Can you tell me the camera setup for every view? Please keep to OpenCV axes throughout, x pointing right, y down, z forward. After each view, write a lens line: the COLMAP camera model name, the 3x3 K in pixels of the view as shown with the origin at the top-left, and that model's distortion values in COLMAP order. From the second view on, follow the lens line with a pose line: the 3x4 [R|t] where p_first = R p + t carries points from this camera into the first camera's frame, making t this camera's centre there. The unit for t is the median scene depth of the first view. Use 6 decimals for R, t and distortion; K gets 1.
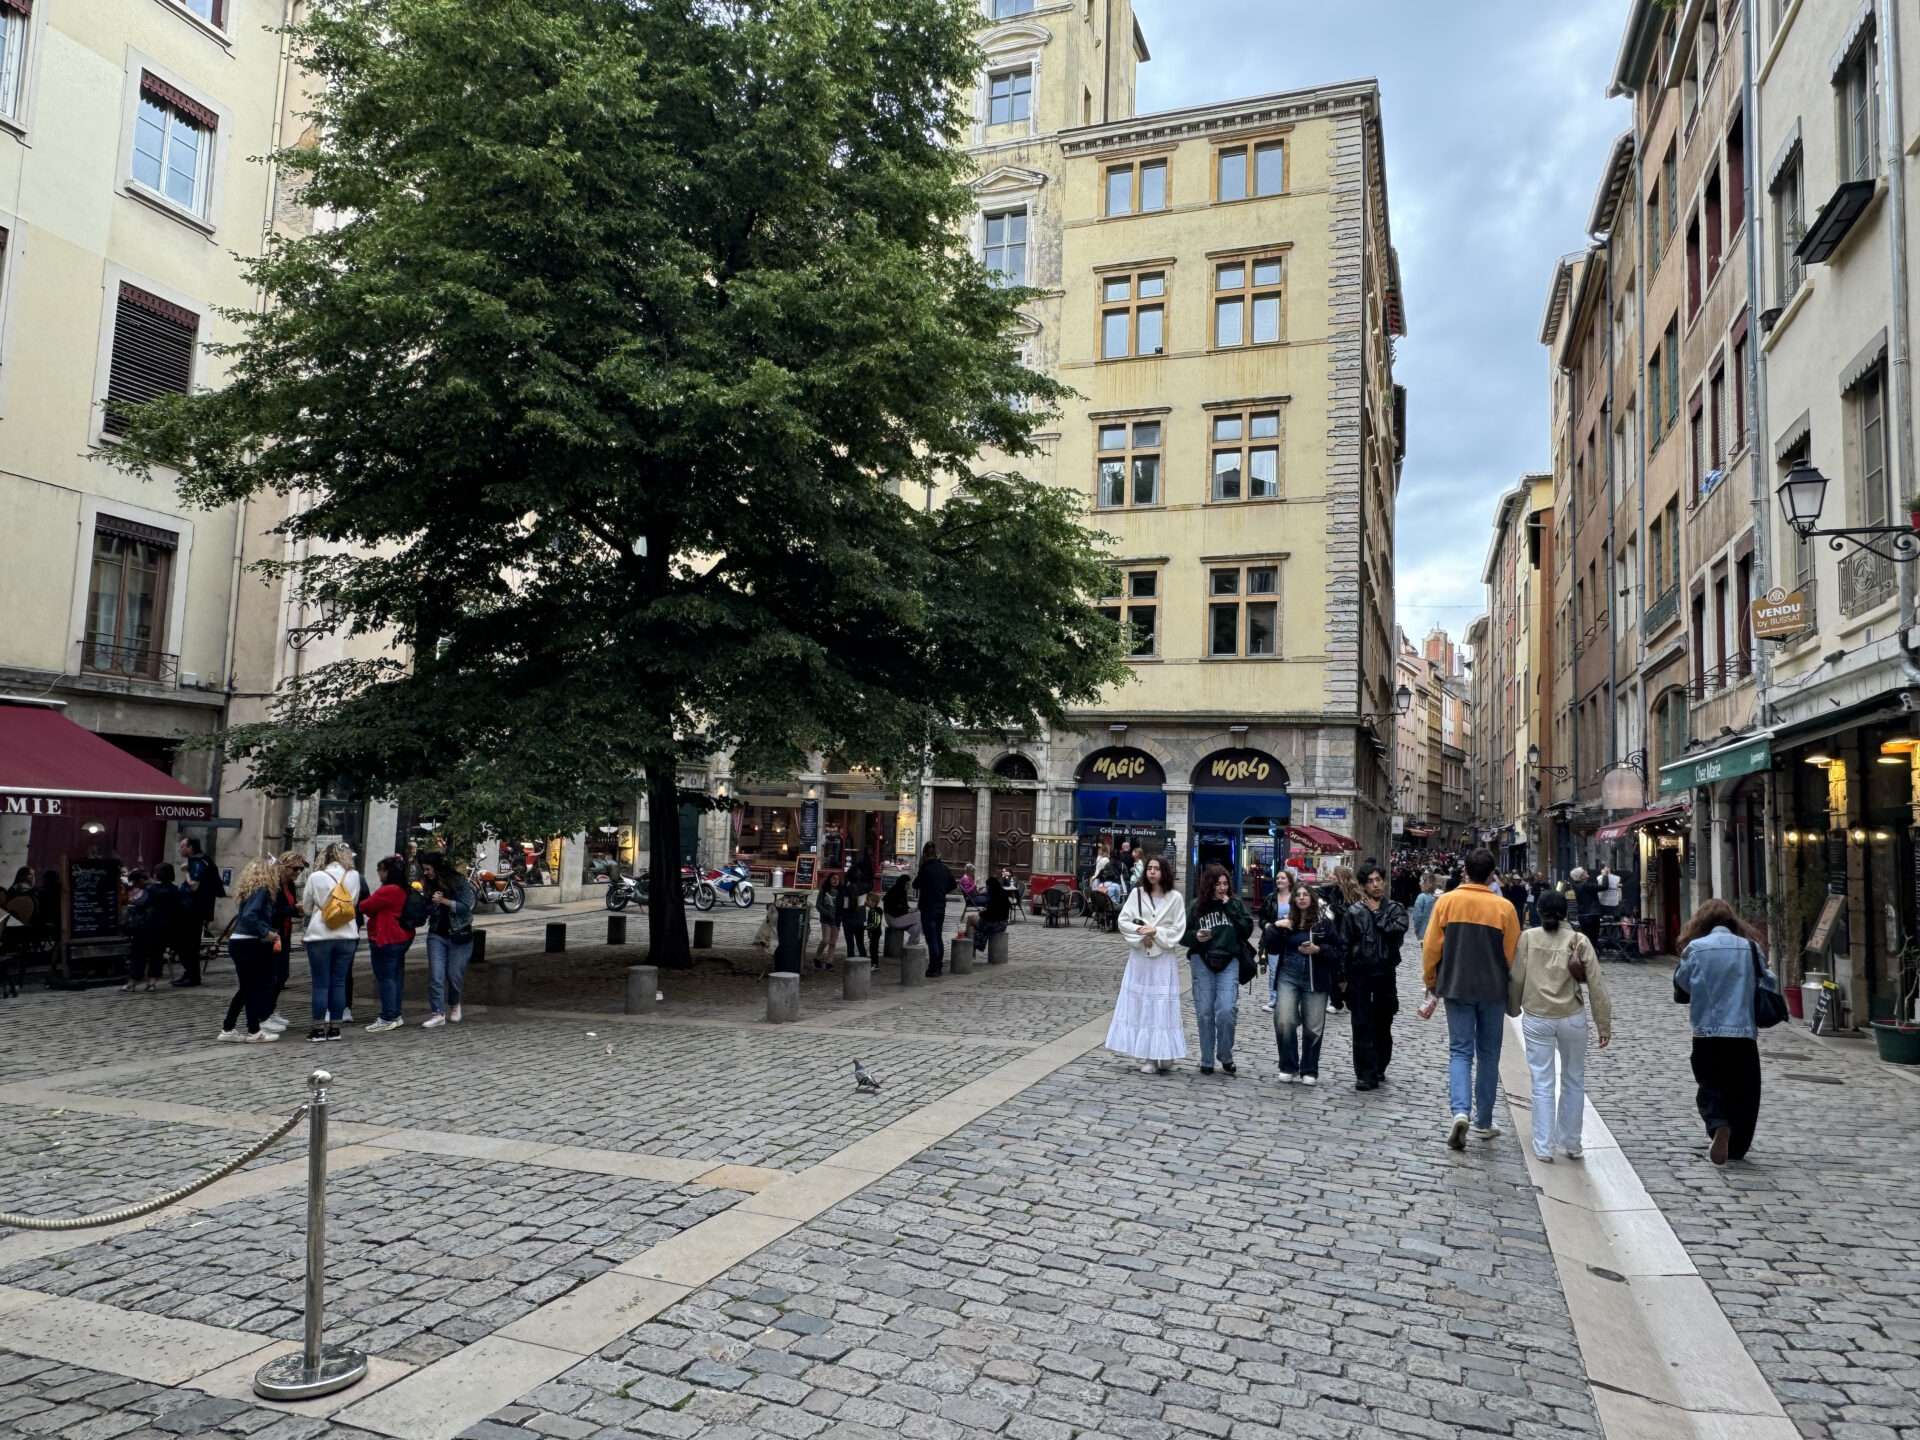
lens RADIAL K [[1212.8, 0, 957.3], [0, 1212.8, 725.8], [0, 0, 1]] dist [-0.000770, -0.000209]
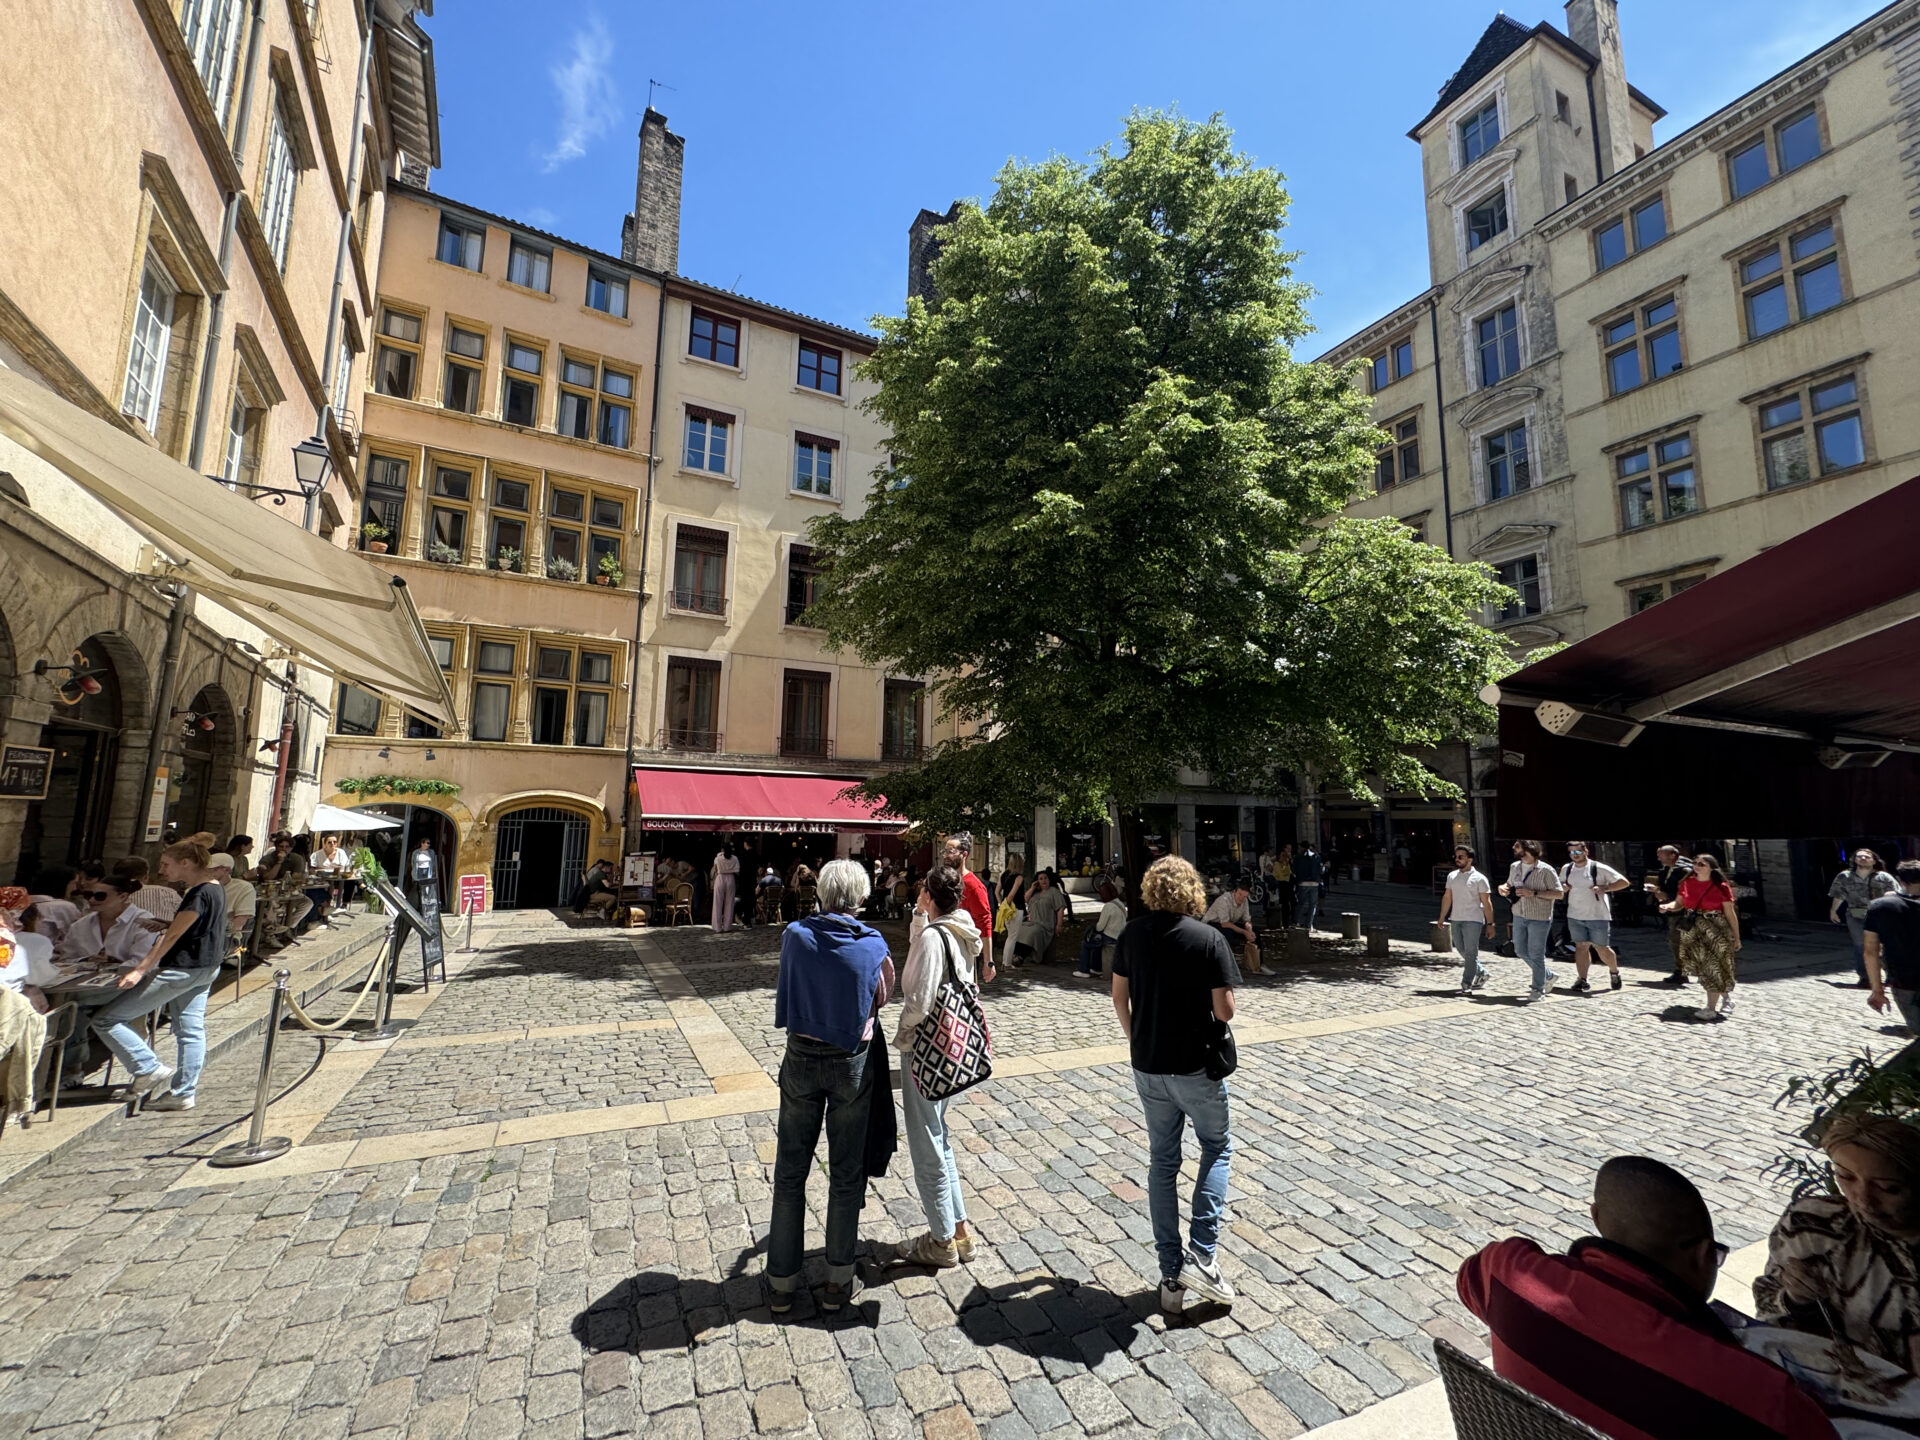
lens RADIAL K [[764.0, 0, 956.4], [0, 764.0, 722.6], [0, 0, 1]] dist [-0.001369, -0.000231]
pose [[0.722855, -0.116173, -0.681164, 0.132220], [0.070227, 0.993013, -0.094834, 0.012945], [0.687422, 0.020715, 0.725963, 0.107786]]
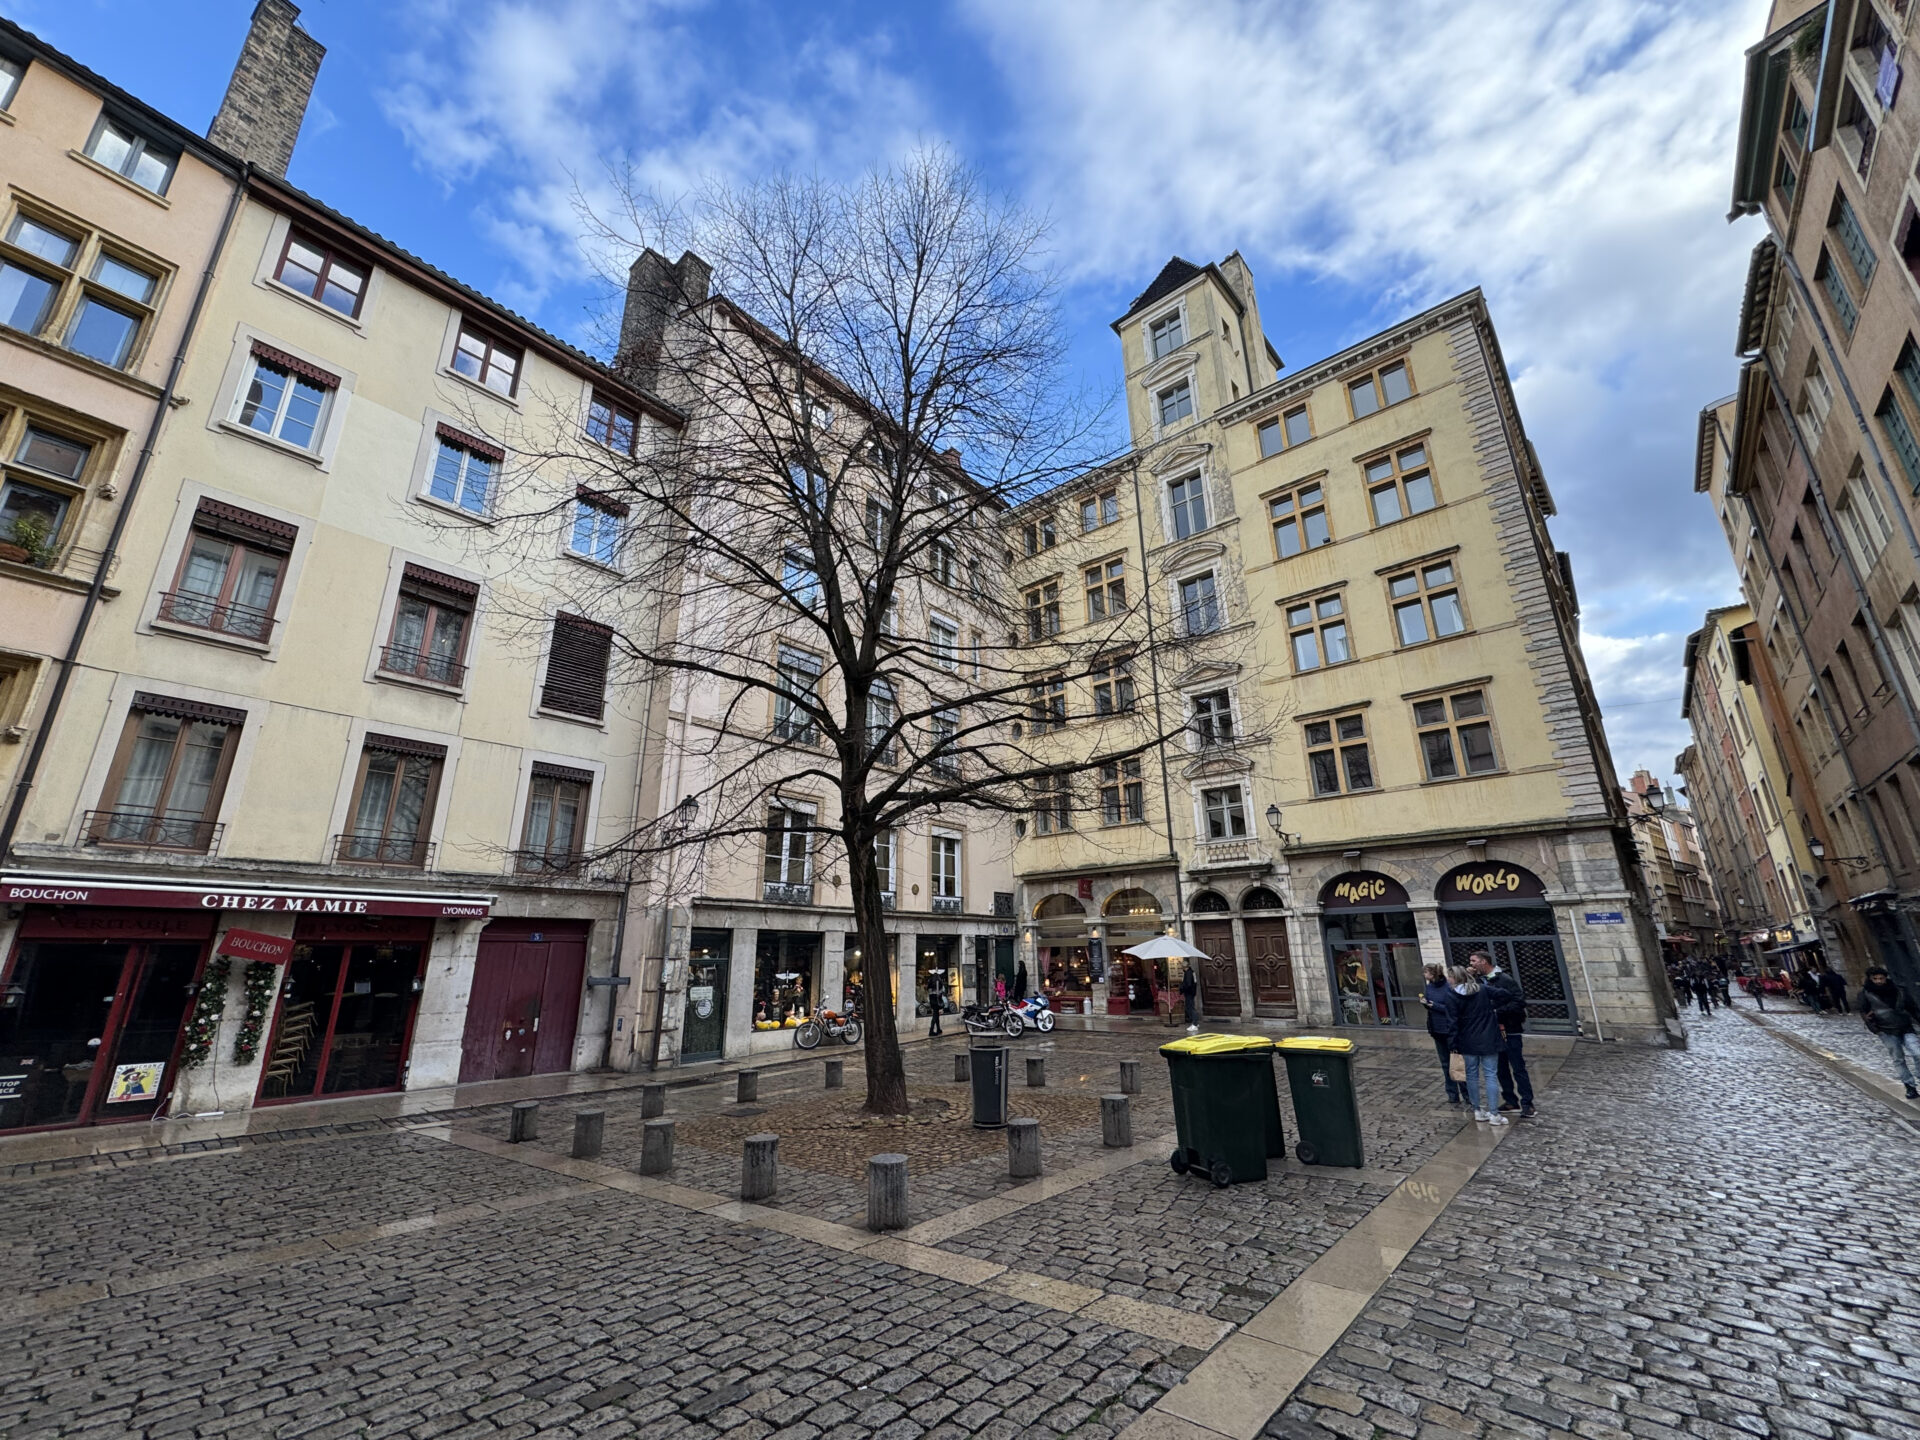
lens RADIAL K [[764.0, 0, 956.4], [0, 764.0, 722.6], [0, 0, 1]] dist [-0.001369, -0.000231]
pose [[0.933452, -0.154784, -0.323587, 0.039121], [0.078880, 0.968601, -0.235775, 0.021304], [0.349921, 0.194560, 0.916352, 0.202901]]
